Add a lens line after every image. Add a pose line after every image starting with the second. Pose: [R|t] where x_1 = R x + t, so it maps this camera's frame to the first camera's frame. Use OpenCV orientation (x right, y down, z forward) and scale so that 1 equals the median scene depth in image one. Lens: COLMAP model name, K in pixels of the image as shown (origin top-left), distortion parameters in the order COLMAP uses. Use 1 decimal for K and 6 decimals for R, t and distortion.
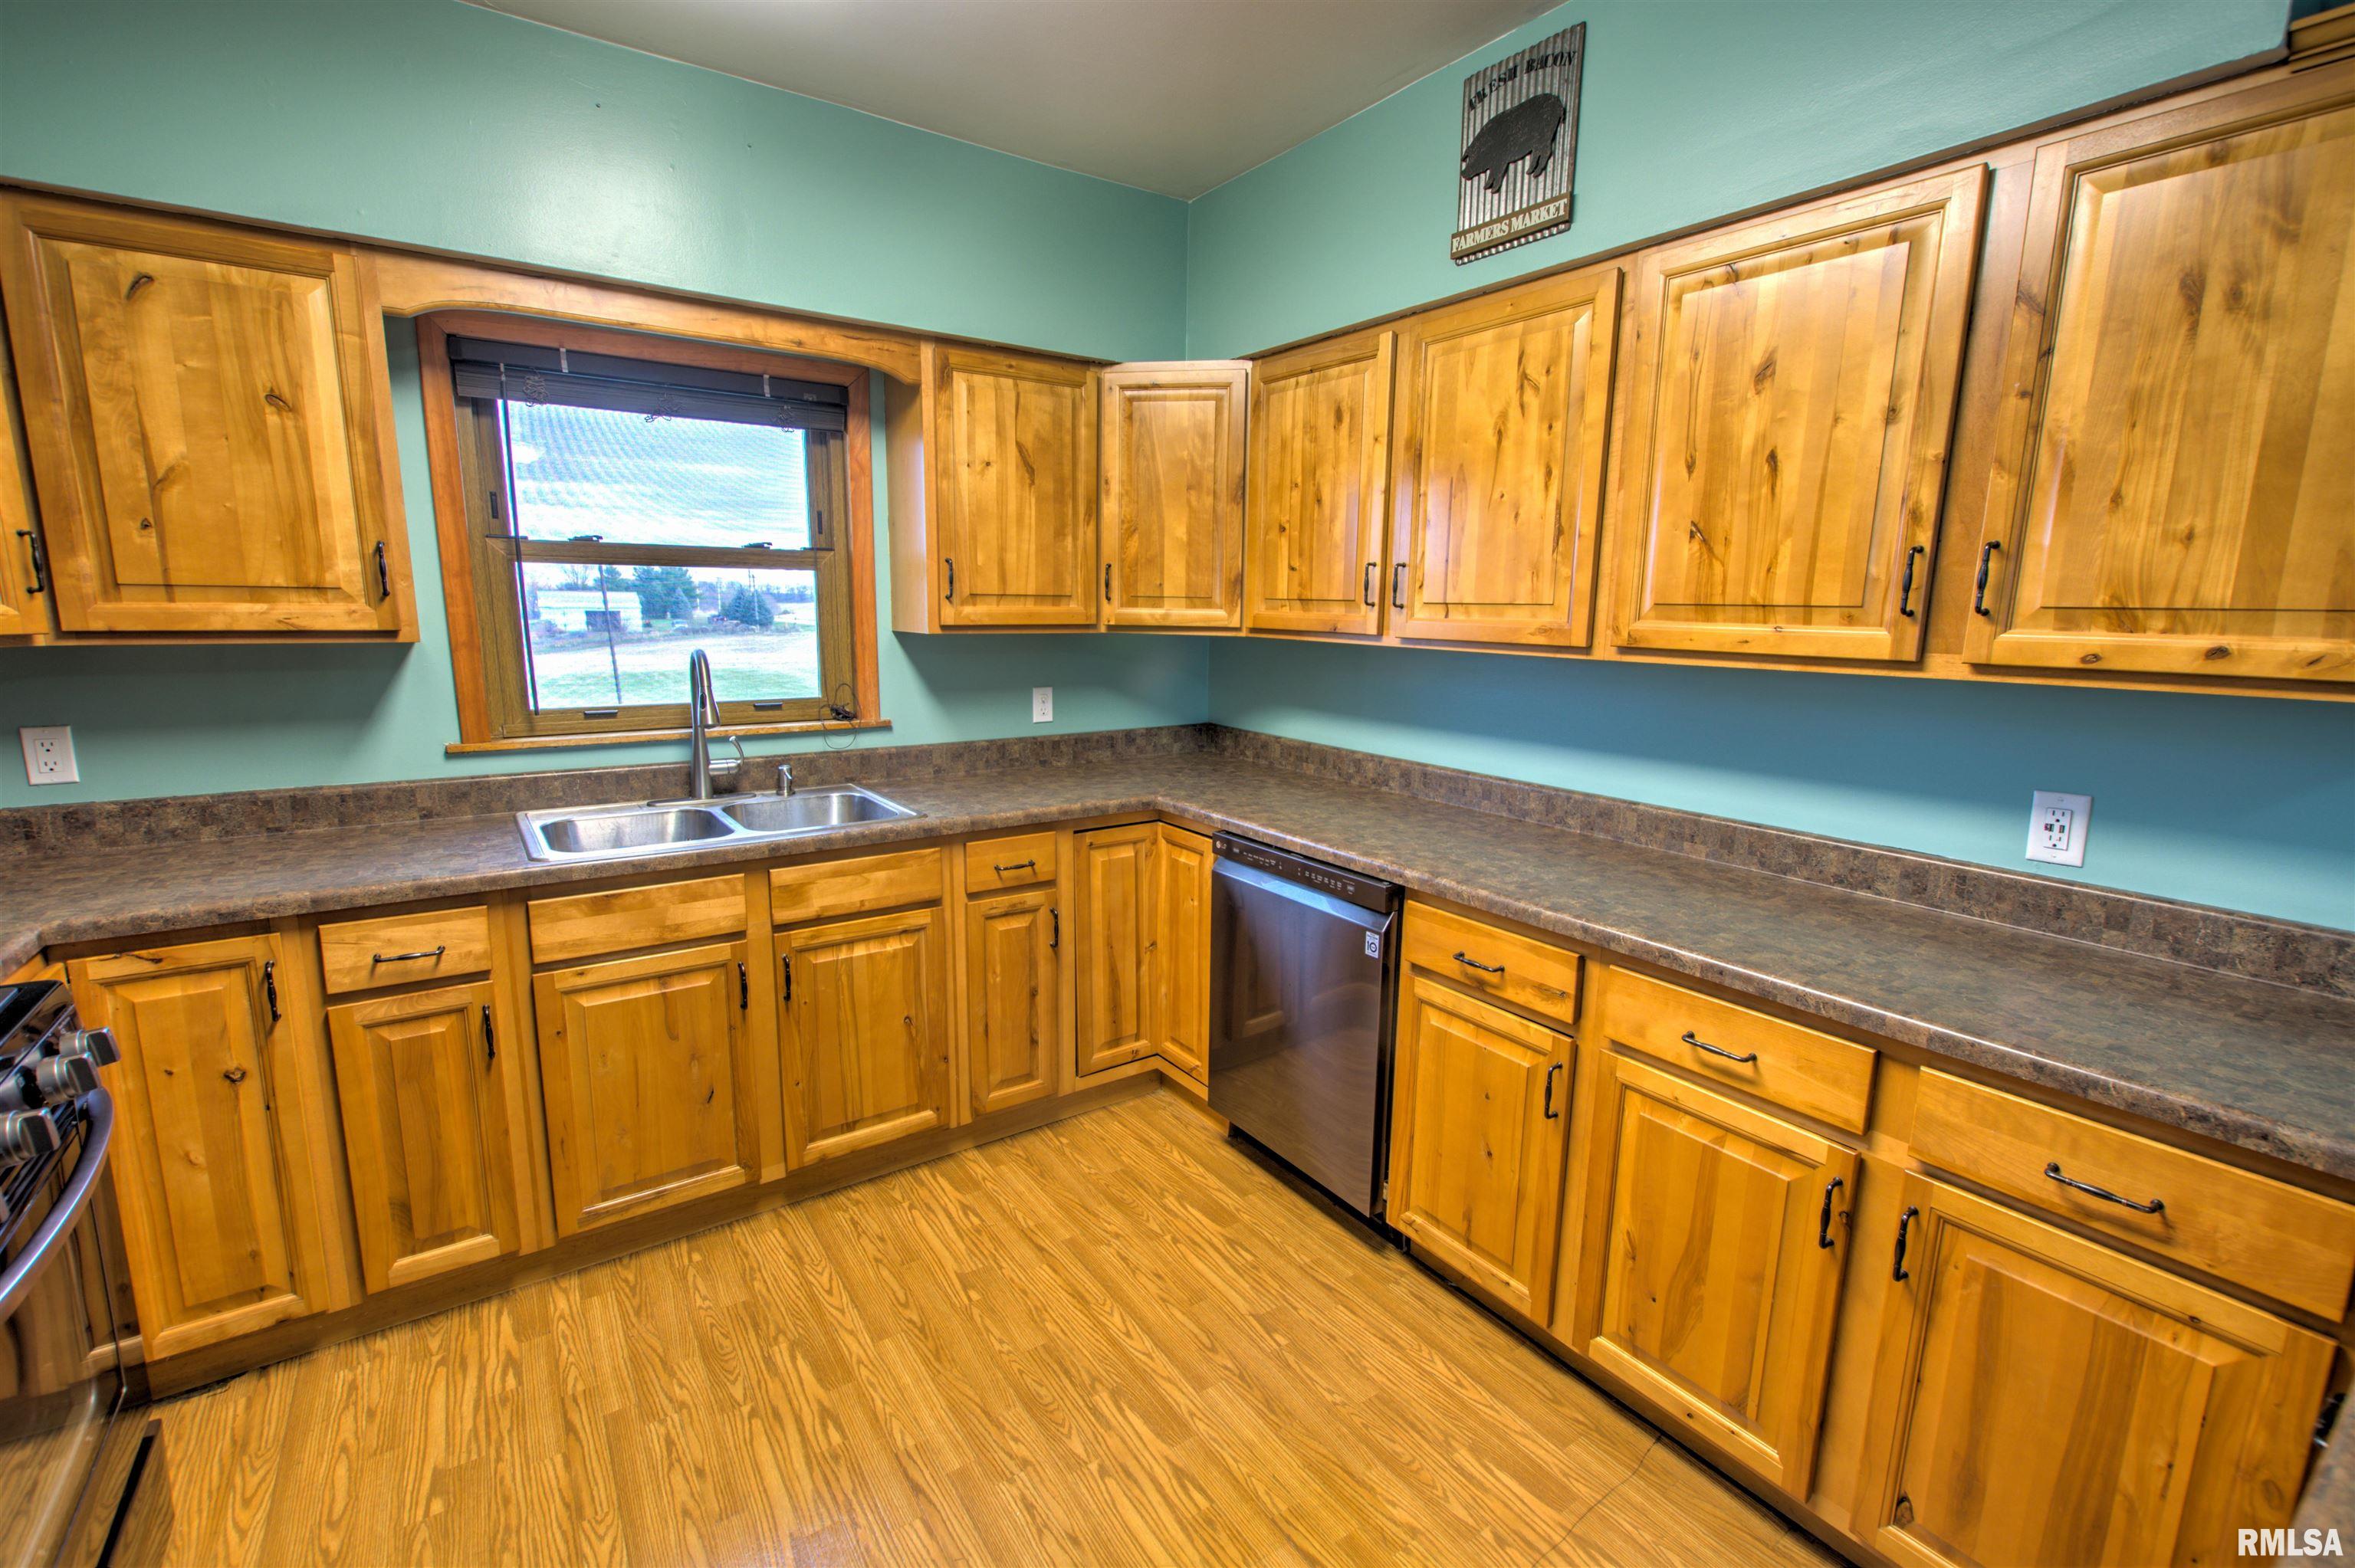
lens RADIAL K [[1016.2, 0, 1178.0], [0, 1016.2, 778.4], [0, 0, 1]] dist [0.003656, 0.000015]
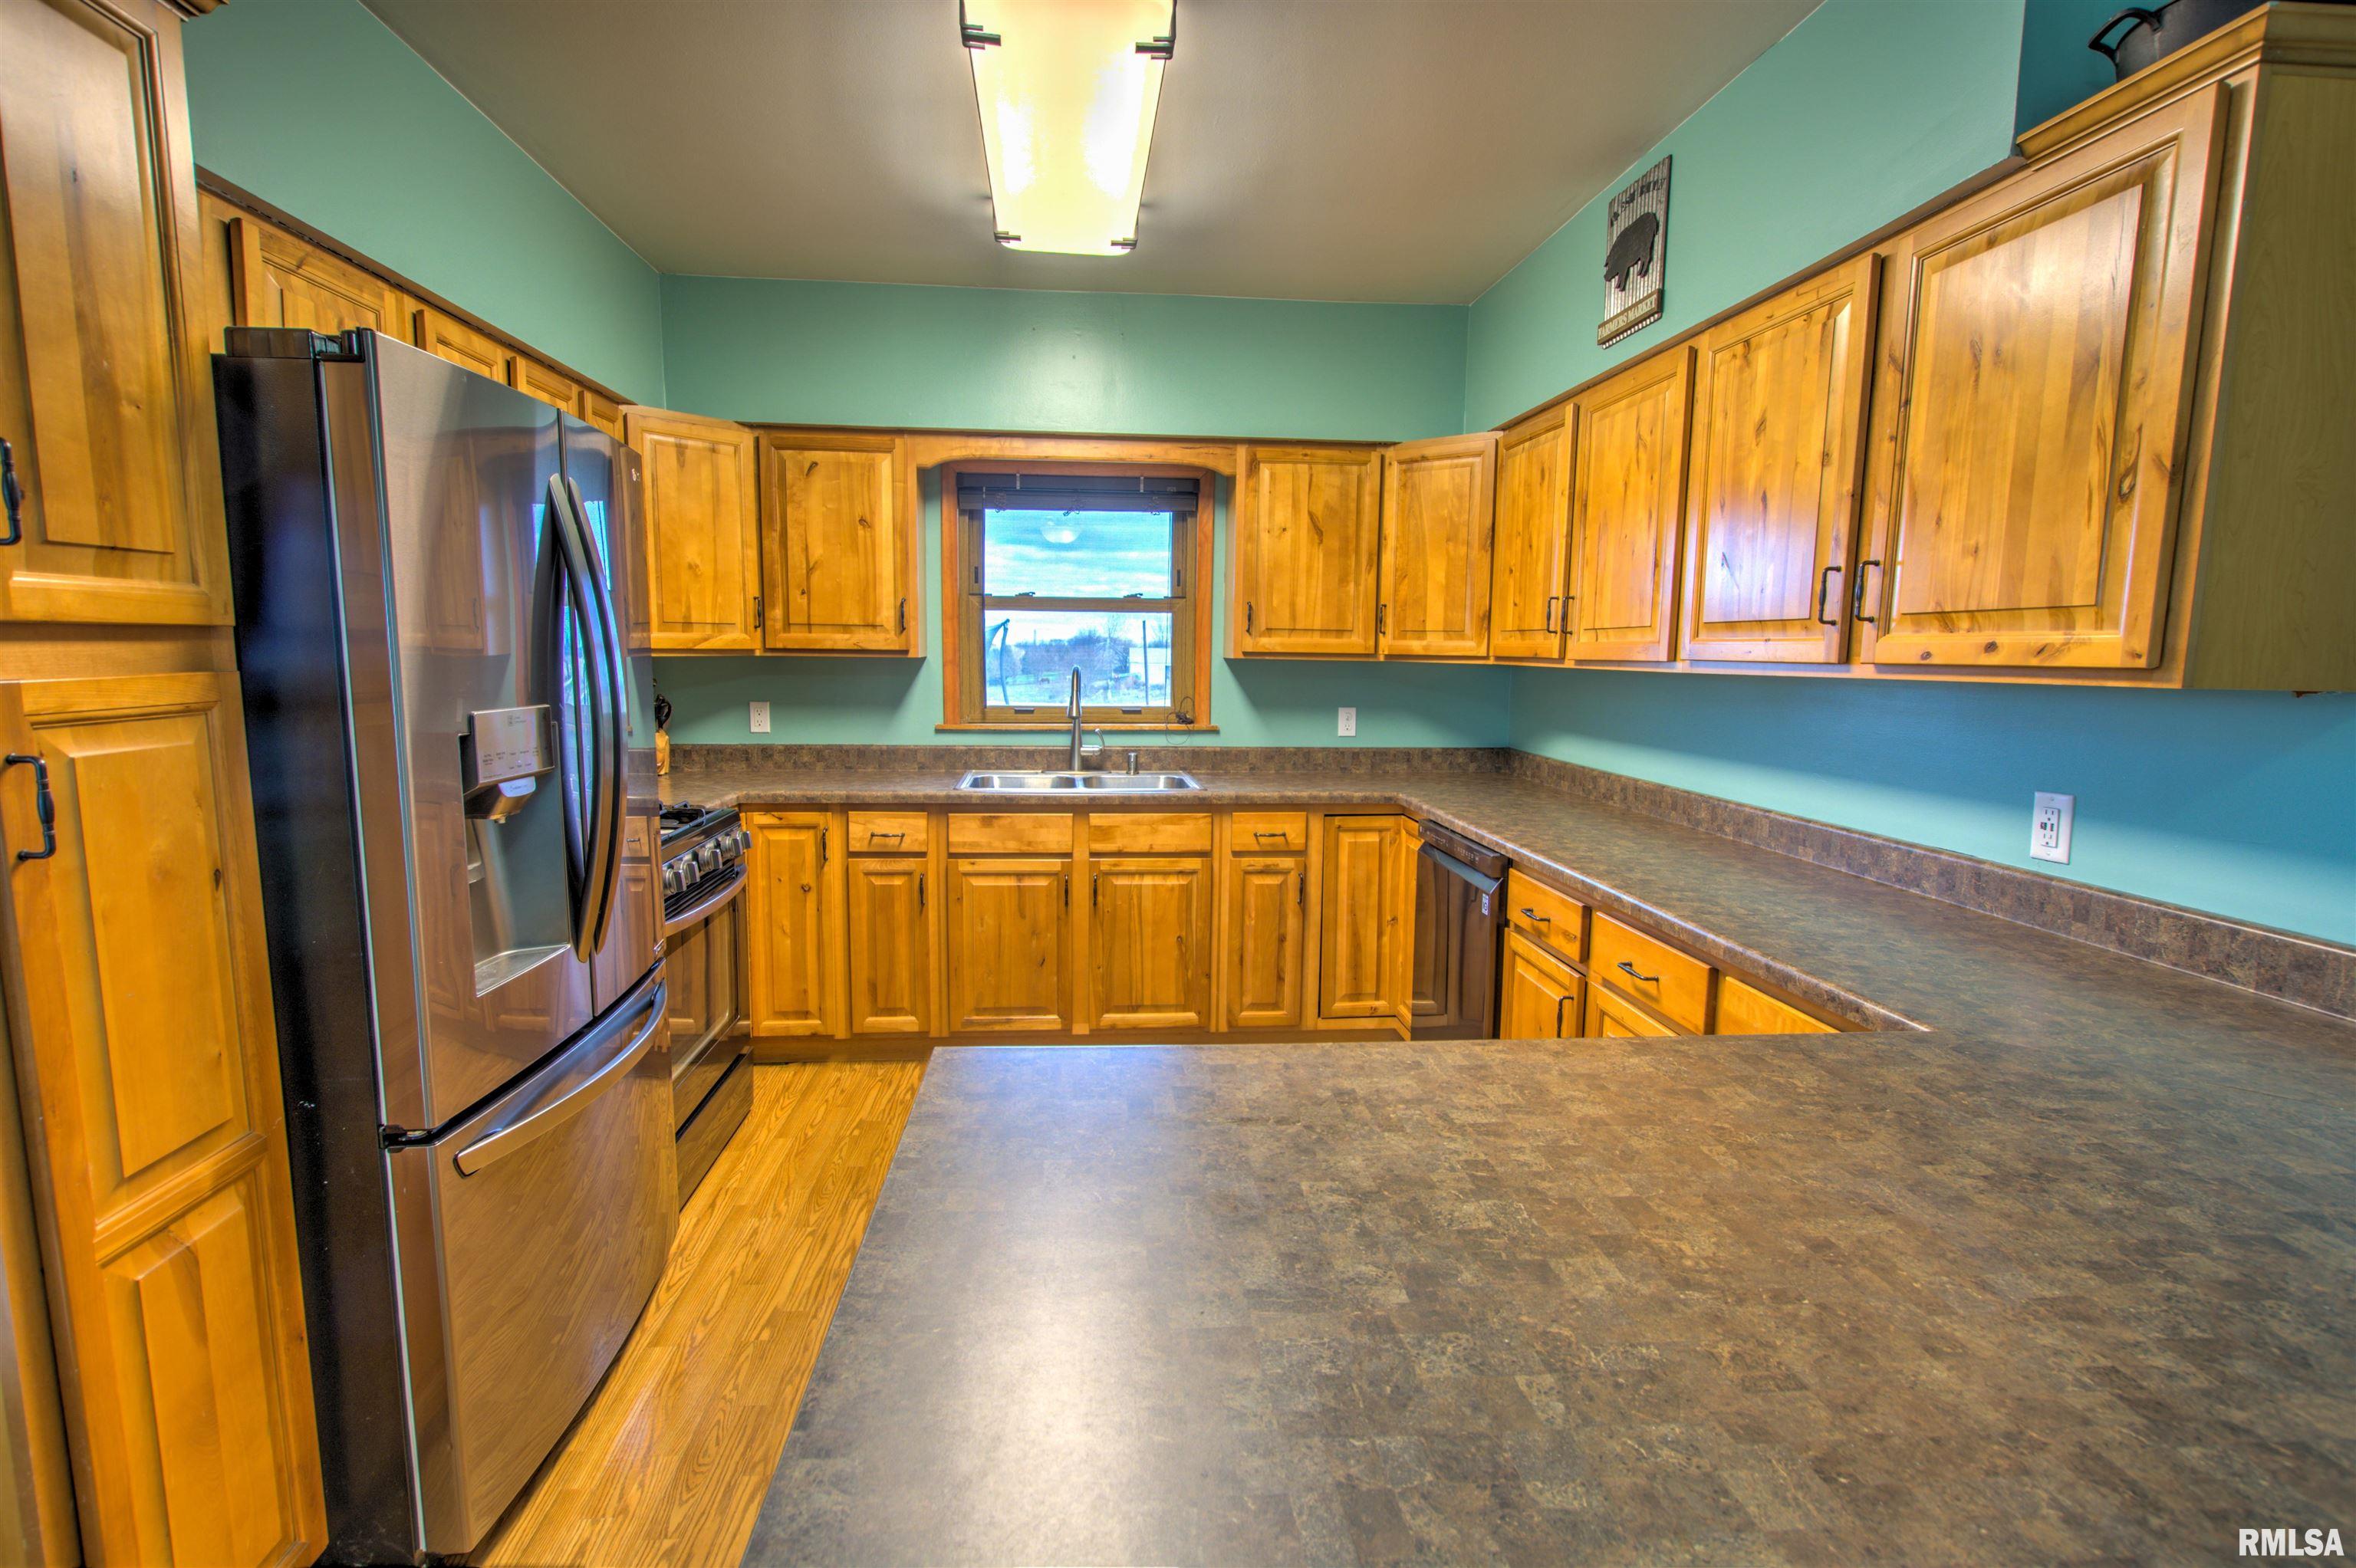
lens RADIAL K [[1078.2, 0, 1181.9], [0, 1078.2, 777.4], [0, 0, 1]] dist [-0.001917, -0.000414]
pose [[0.873147, 0.055136, -0.484328, 0.495632], [-0.085433, 0.995513, -0.040688, 0.096217], [0.479911, 0.076904, 0.873940, -0.320497]]
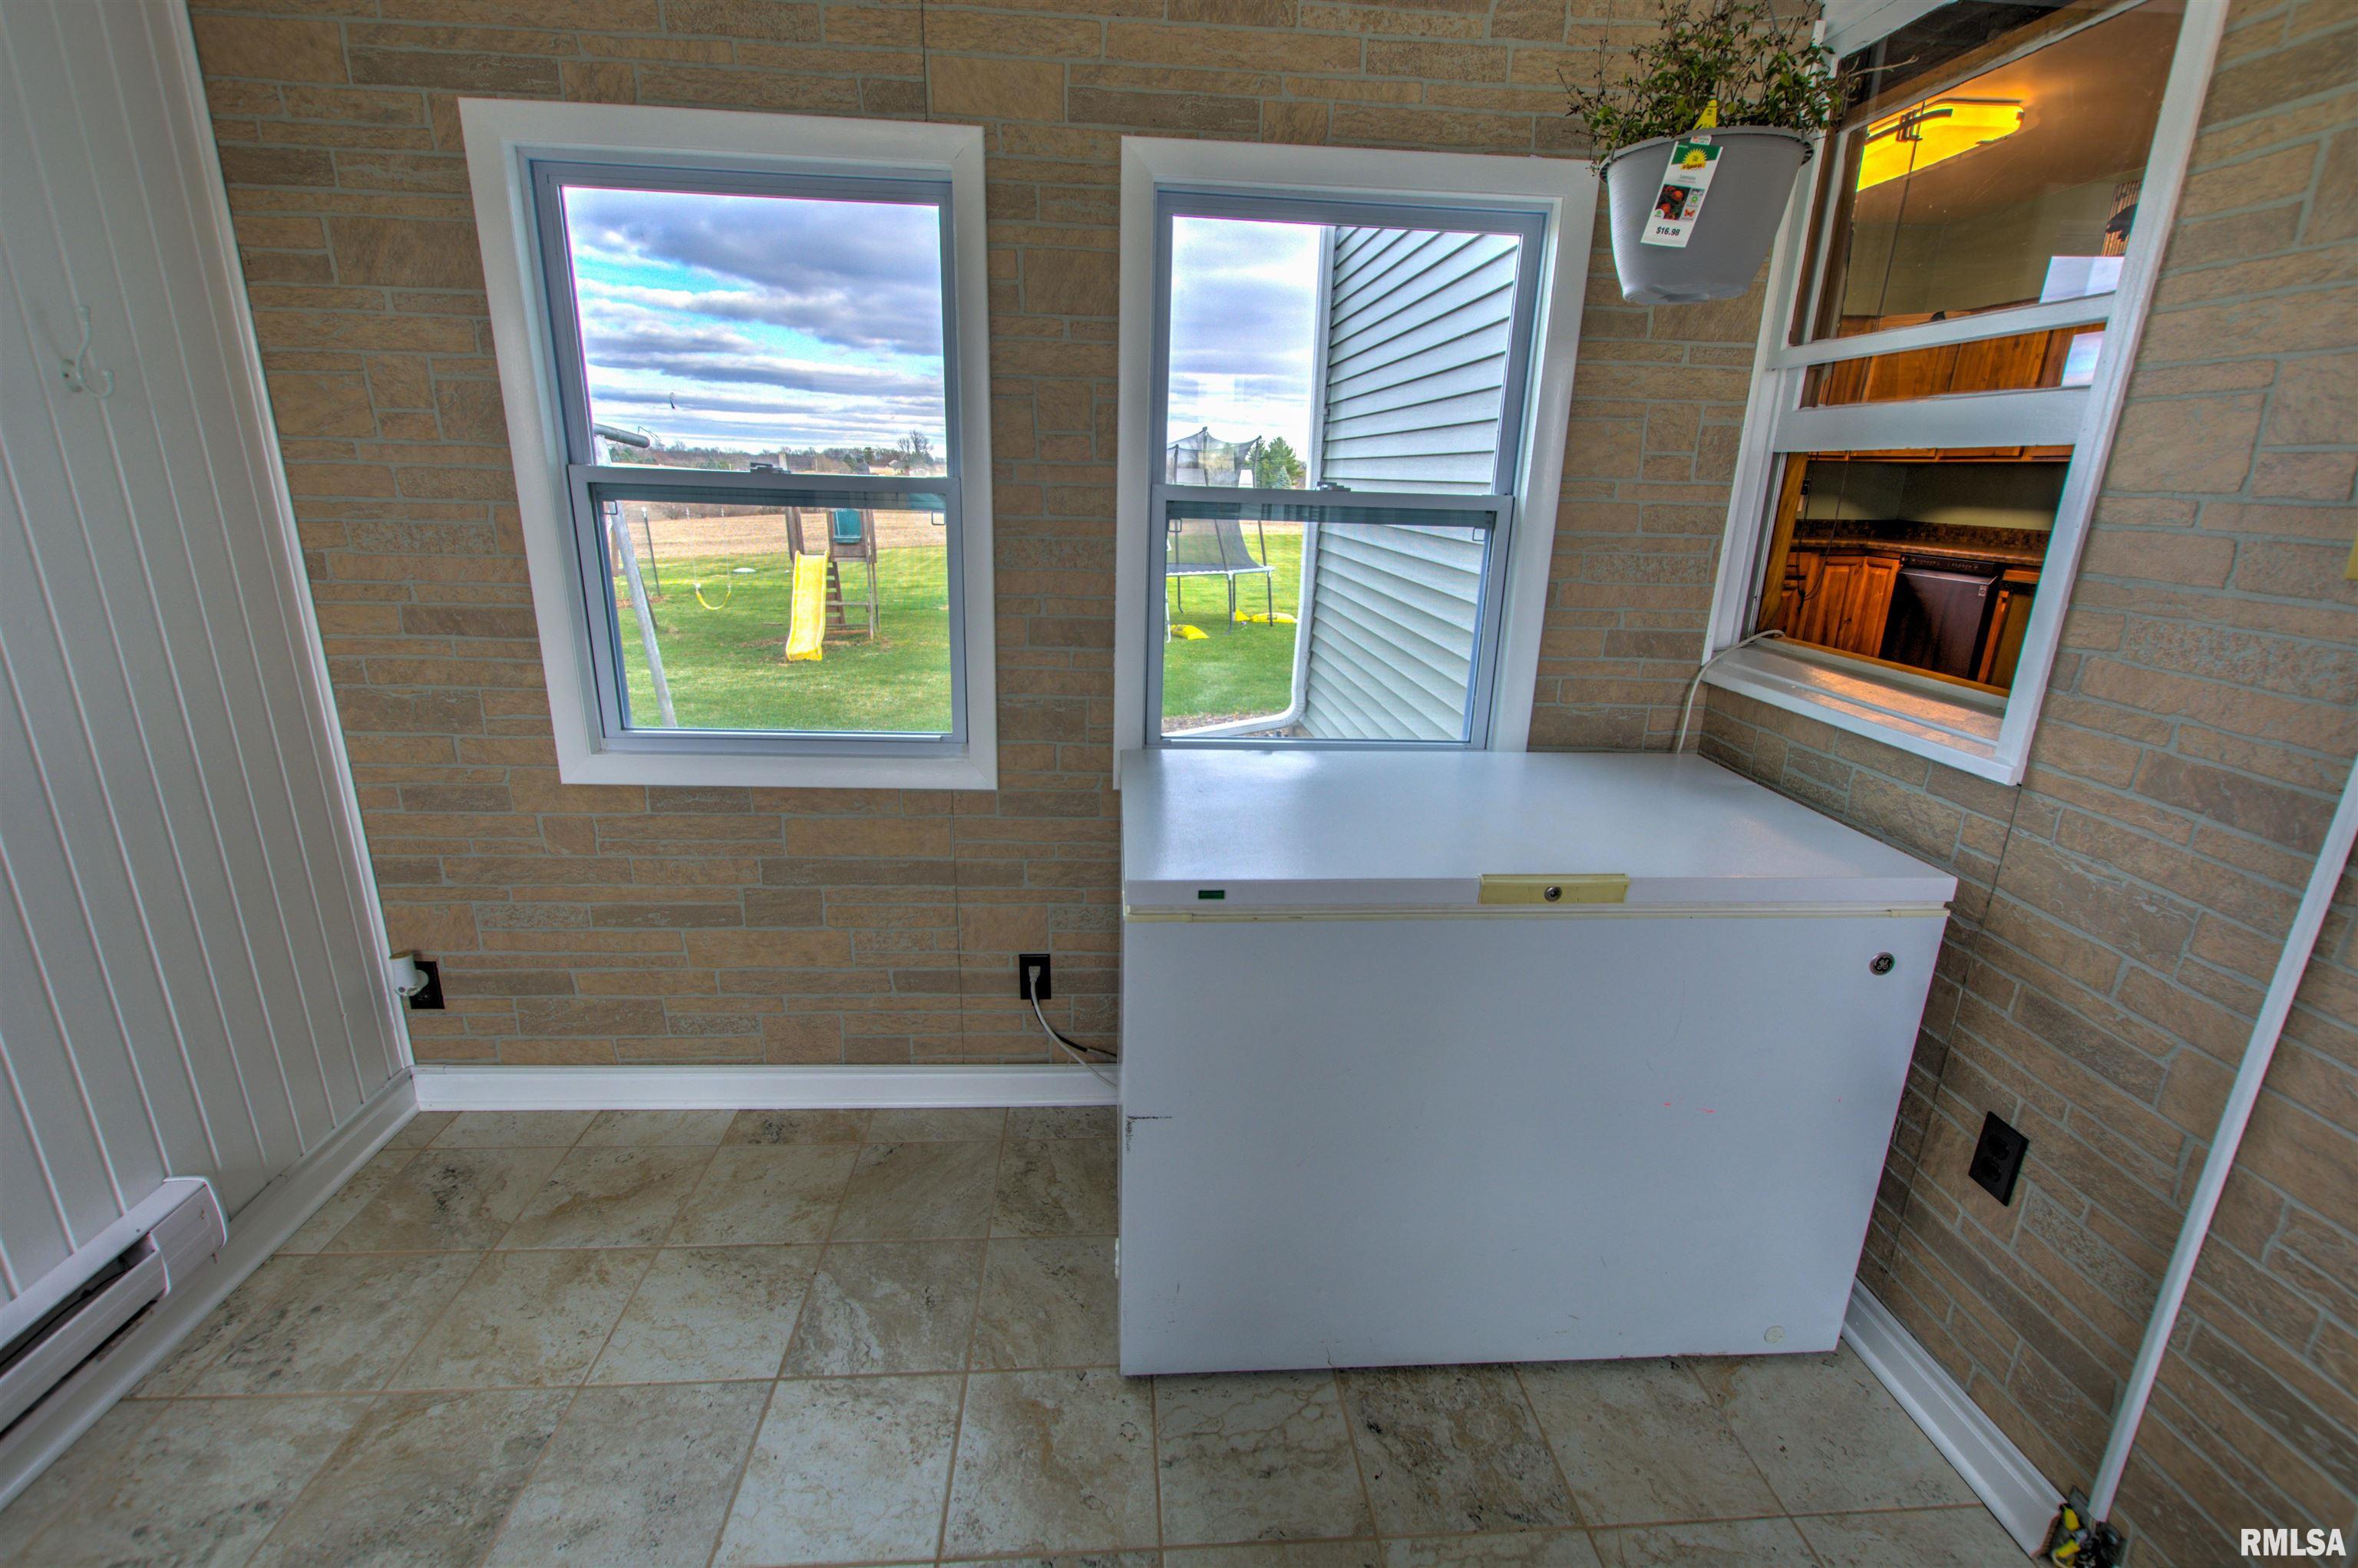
lens RADIAL K [[1014.5, 0, 1181.8], [0, 1014.5, 778.0], [0, 0, 1]] dist [-0.003136, -0.000744]
pose [[0.860320, 0.156061, -0.485279, -0.190092], [-0.104292, 0.985733, 0.132110, 0.472974], [0.498972, -0.063046, 0.864322, -1.911586]]
